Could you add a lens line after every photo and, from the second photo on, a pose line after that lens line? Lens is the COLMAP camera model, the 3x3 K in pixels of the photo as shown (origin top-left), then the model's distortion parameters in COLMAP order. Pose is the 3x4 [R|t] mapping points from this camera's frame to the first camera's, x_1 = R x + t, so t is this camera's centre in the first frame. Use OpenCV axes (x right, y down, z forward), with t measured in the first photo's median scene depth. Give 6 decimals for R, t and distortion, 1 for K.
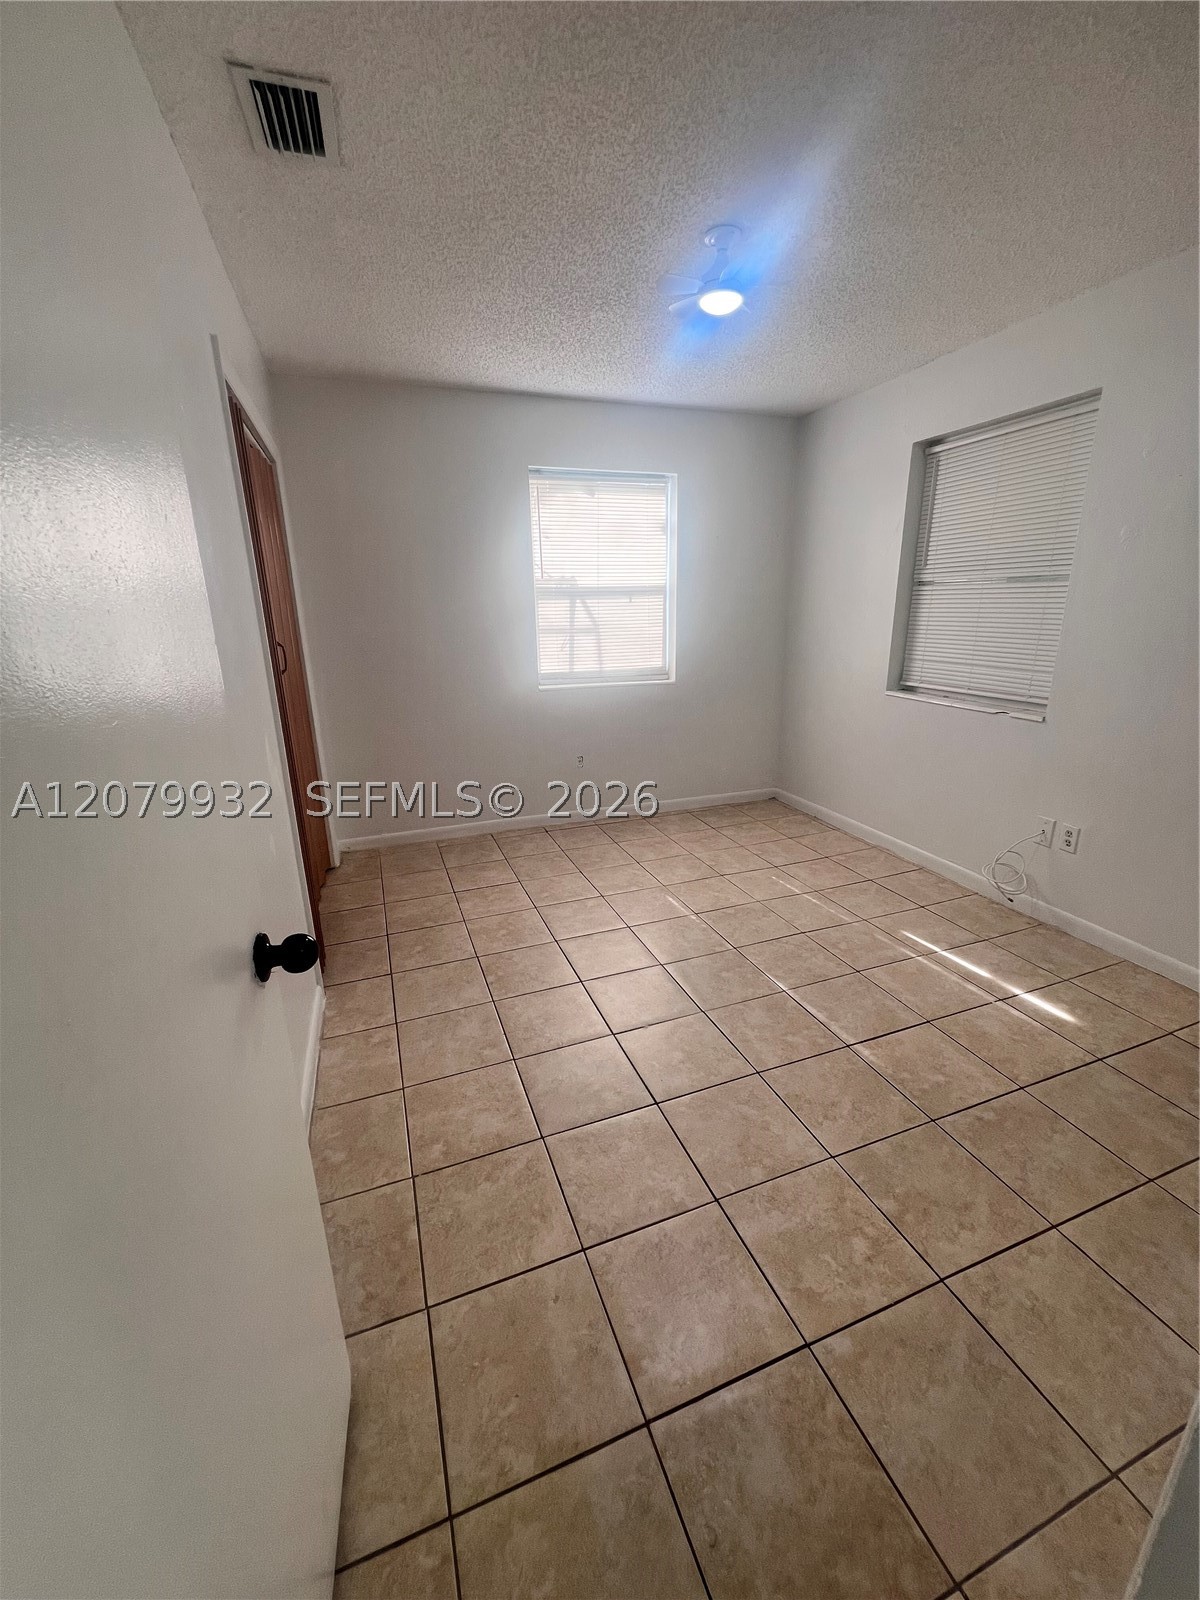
lens RADIAL K [[640.0, 0, 600.8], [0, 640.0, 799.3], [0, 0, 1]] dist [-0.001951, 0.001035]
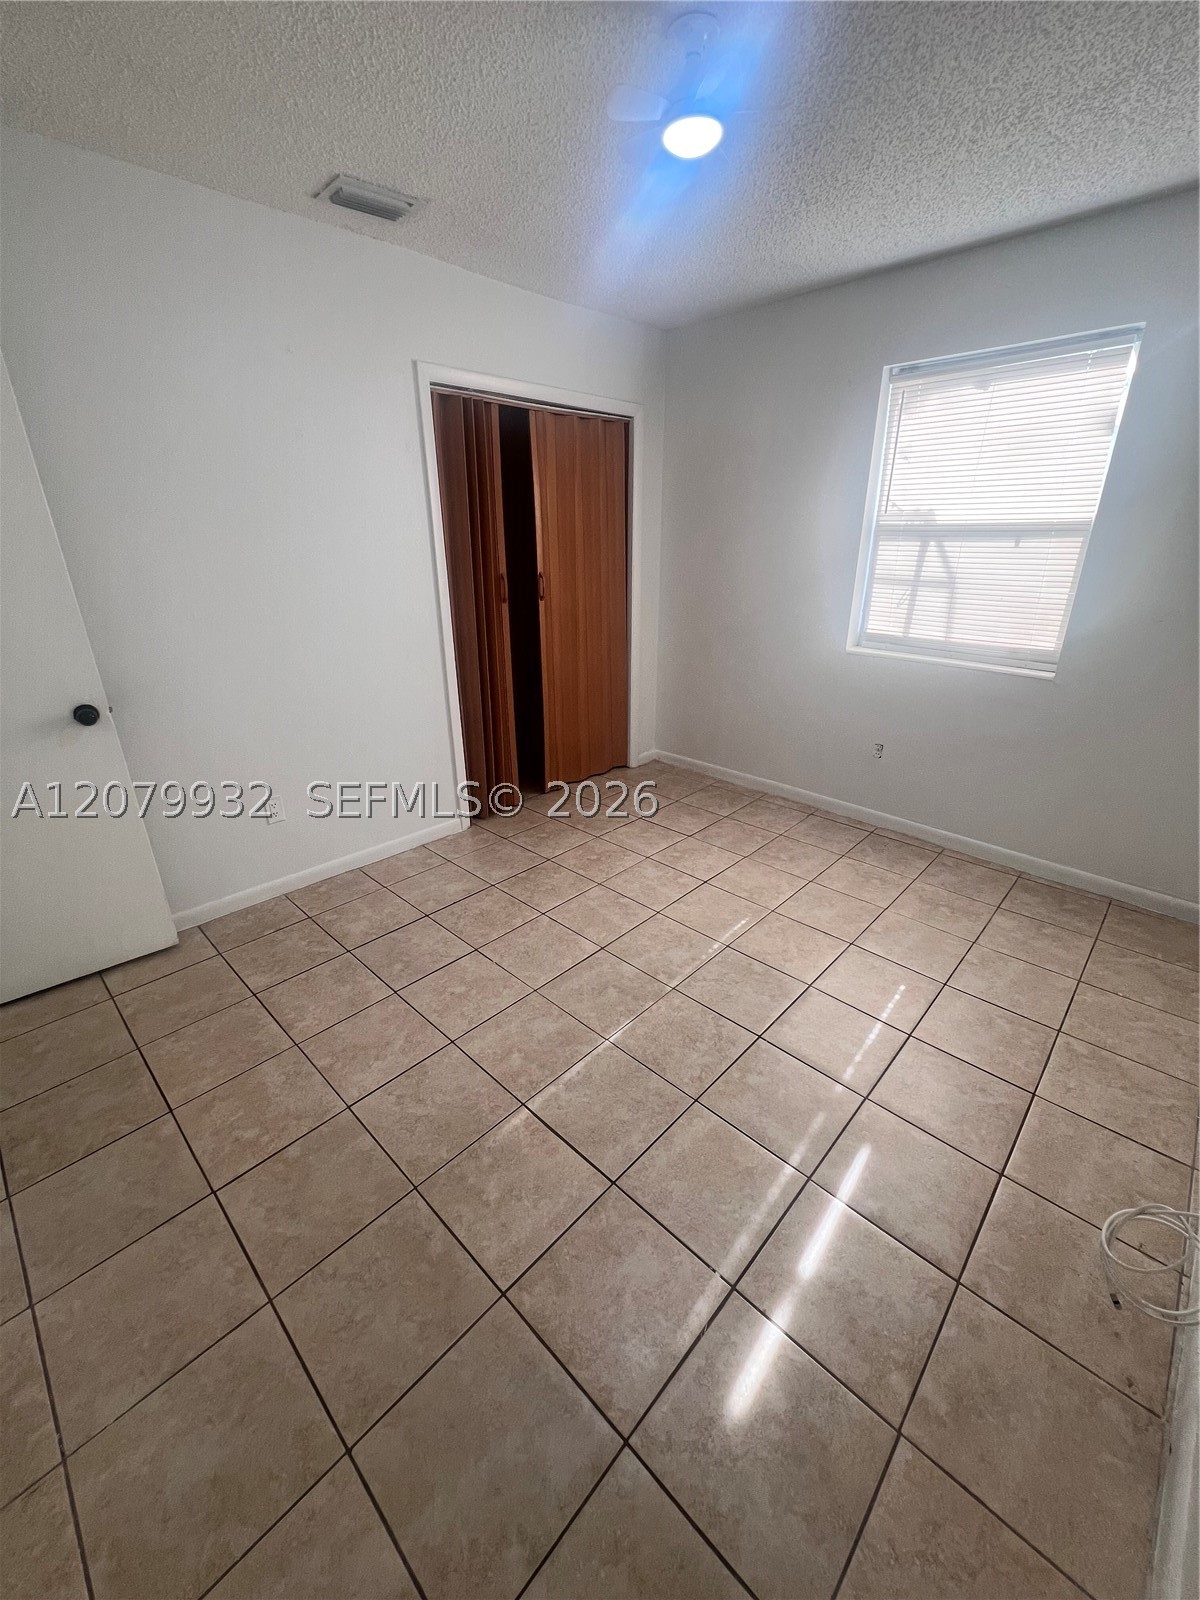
lens RADIAL K [[640.0, 0, 598.2], [0, 640.0, 795.5], [0, 0, 1]] dist [-0.001951, 0.001035]
pose [[0.438380, 0.355802, -0.825365, 0.630584], [-0.262836, 0.928914, 0.260839, -0.157251], [0.859500, 0.102589, 0.500735, 0.392440]]
